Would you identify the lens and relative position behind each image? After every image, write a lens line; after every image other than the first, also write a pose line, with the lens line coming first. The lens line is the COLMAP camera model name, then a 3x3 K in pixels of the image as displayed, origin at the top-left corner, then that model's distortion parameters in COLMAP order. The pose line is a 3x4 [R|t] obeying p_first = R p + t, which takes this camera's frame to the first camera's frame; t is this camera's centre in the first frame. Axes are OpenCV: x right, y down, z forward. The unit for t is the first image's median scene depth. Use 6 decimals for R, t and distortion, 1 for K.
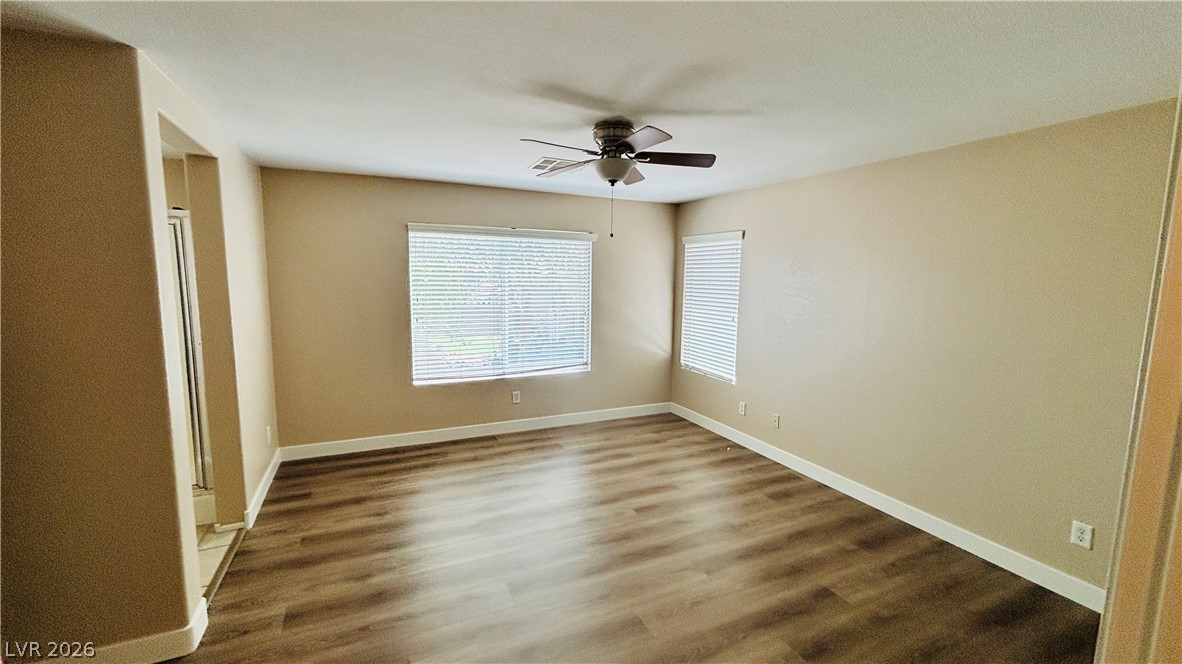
lens RADIAL K [[482.5, 0, 591.0], [0, 482.5, 332.0], [0, 0, 1]] dist [0.045237, -0.017256]
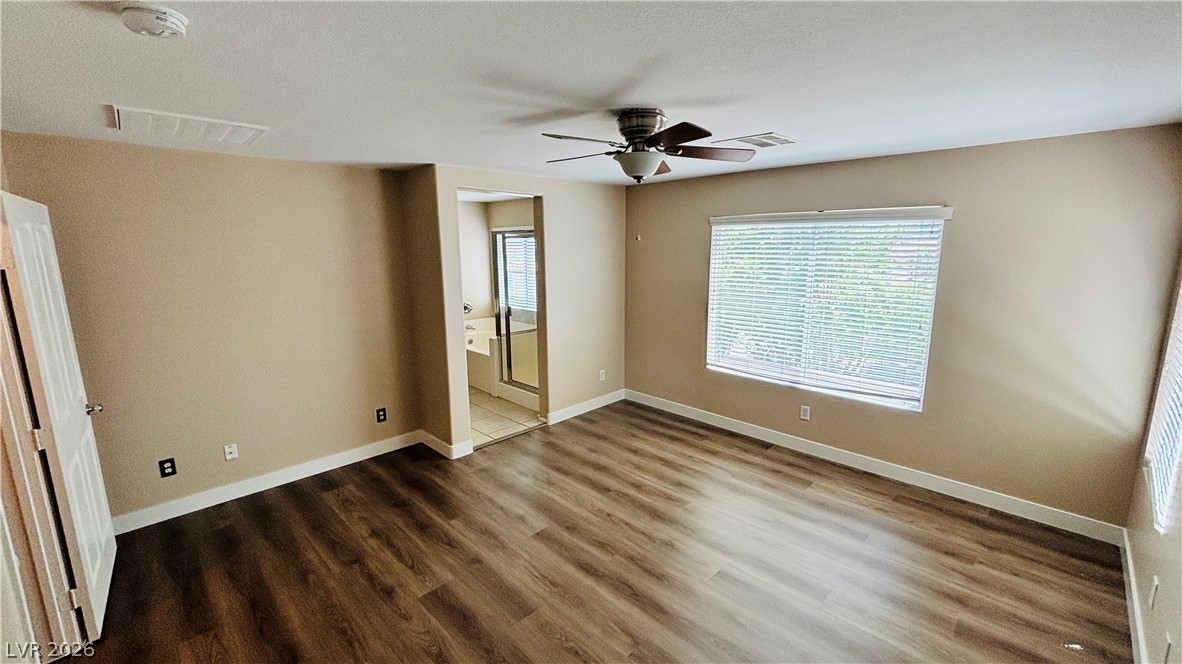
lens RADIAL K [[482.5, 0, 591.0], [0, 482.5, 332.0], [0, 0, 1]] dist [0.045237, -0.017256]
pose [[0.350491, 0.155373, -0.923588, 0.520817], [-0.104030, 0.986499, 0.126478, -0.079462], [0.930771, 0.051751, 0.361923, 0.359199]]
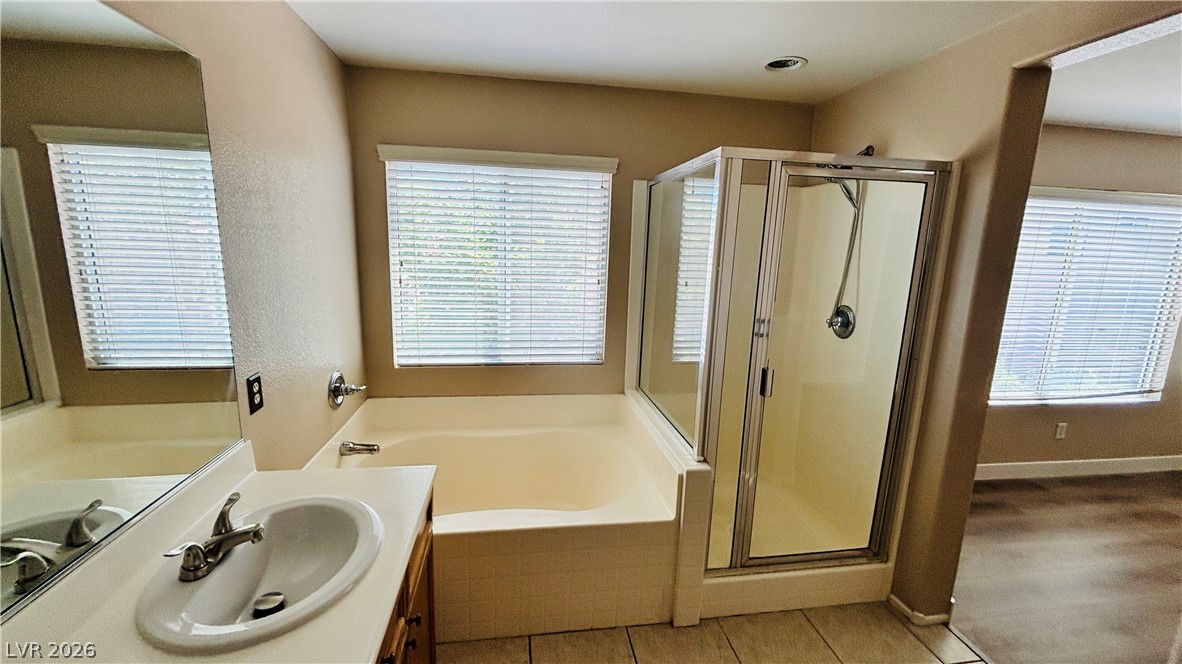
lens RADIAL K [[482.5, 0, 591.0], [0, 482.5, 332.0], [0, 0, 1]] dist [0.045237, -0.017256]
pose [[0.962964, 0.067117, -0.261142, -0.699060], [-0.053721, 0.996864, 0.058110, -0.019057], [0.264223, -0.041929, 0.963550, 0.115061]]
